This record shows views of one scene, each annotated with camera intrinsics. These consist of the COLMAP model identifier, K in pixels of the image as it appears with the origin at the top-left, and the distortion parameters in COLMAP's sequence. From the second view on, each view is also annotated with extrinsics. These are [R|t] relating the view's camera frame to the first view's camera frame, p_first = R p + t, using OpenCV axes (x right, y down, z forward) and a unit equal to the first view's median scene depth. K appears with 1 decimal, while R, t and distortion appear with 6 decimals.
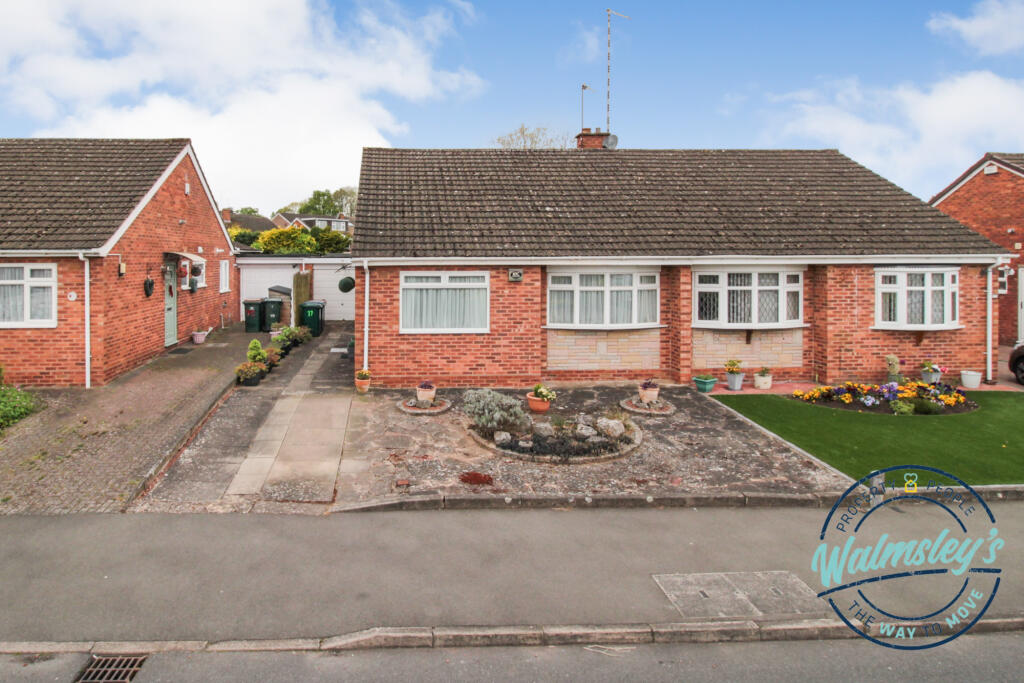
lens RADIAL K [[489.0, 0, 513.2], [0, 489.0, 321.0], [0, 0, 1]] dist [-0.003077, -0.000611]
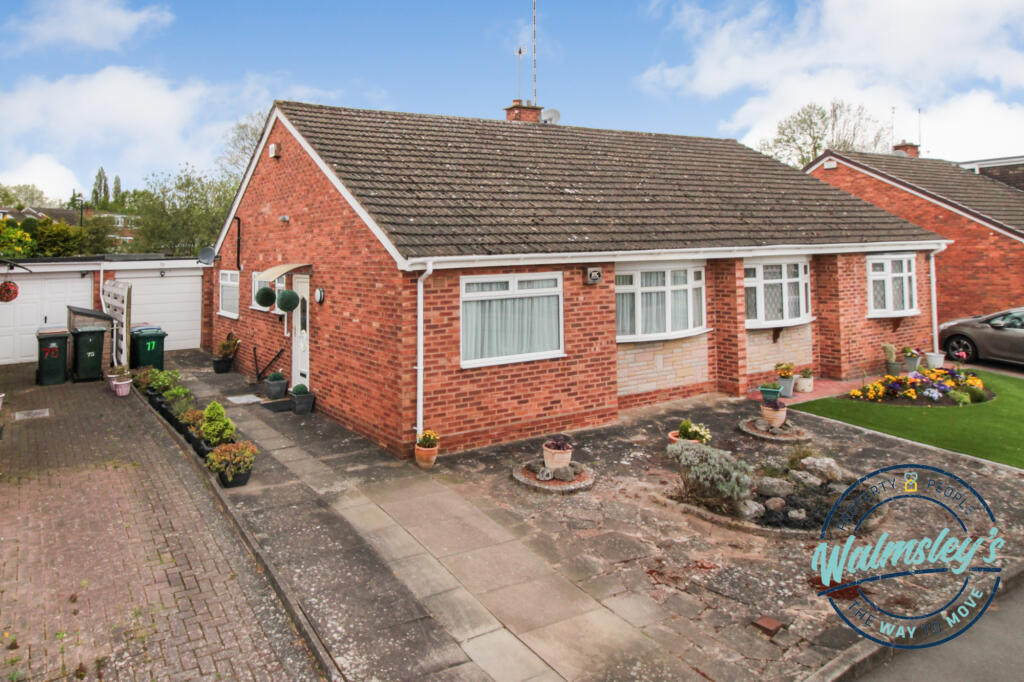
lens RADIAL K [[563.9, 0, 512.8], [0, 563.9, 288.5], [0, 0, 1]] dist [-0.000141, -0.000458]
pose [[0.938074, -0.043039, 0.343750, -0.372185], [0.065721, 0.996343, -0.054603, -0.032272], [-0.340143, 0.073814, 0.937472, 0.212139]]
